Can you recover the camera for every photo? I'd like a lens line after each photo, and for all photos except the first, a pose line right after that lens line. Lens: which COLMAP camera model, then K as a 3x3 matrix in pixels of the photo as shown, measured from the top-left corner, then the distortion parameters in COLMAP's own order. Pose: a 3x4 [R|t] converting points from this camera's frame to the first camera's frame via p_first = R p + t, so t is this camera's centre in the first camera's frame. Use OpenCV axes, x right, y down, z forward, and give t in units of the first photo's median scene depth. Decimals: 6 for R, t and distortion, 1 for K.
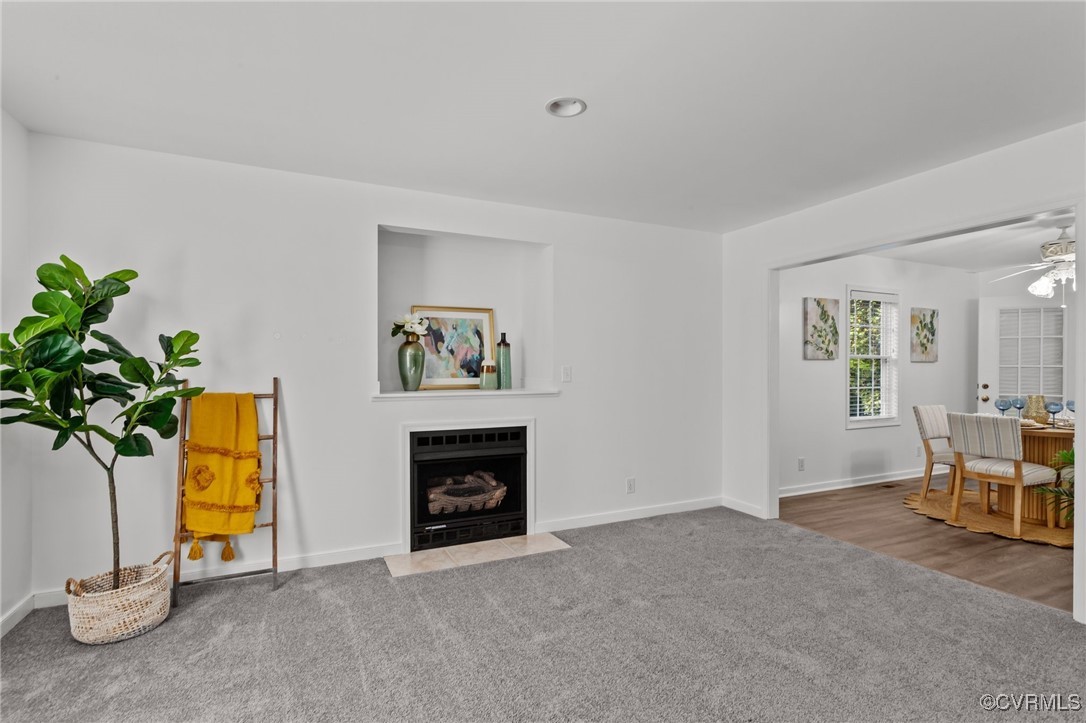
lens RADIAL K [[511.8, 0, 539.3], [0, 511.8, 366.3], [0, 0, 1]] dist [0.001533, 0.000411]
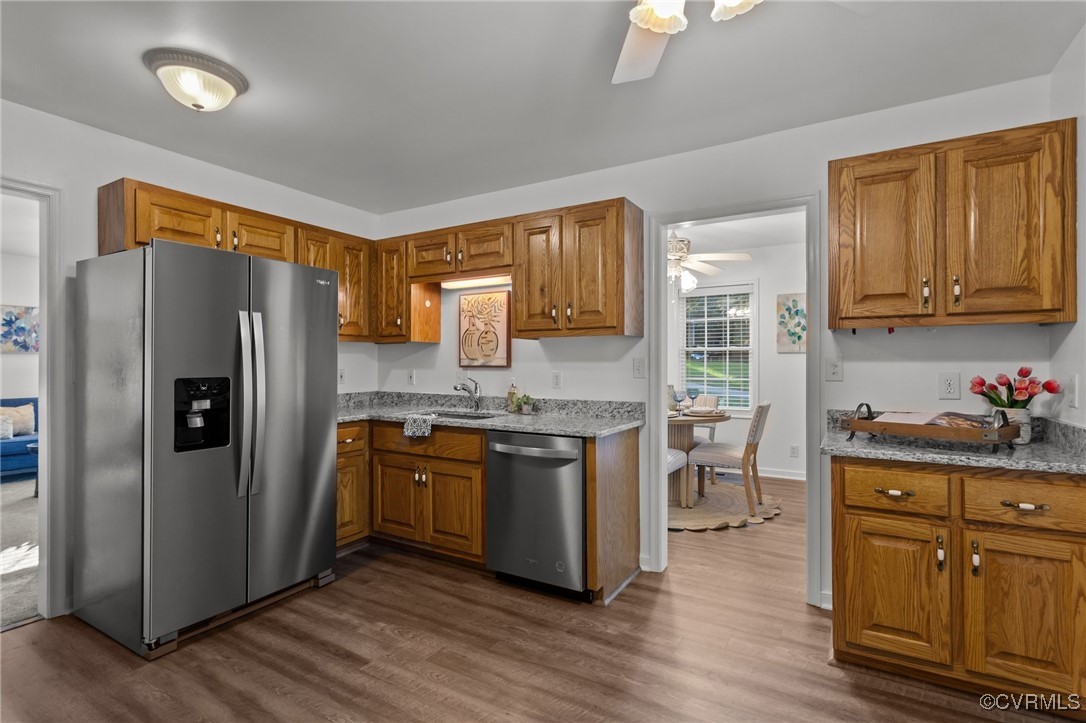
lens RADIAL K [[515.8, 0, 548.6], [0, 515.8, 356.4], [0, 0, 1]] dist [0.000610, 0.000758]
pose [[0.574572, -0.007121, -0.818423, 1.929775], [0.005031, 0.999974, -0.005168, 0.001234], [0.818439, -0.001148, 0.574593, 0.181018]]
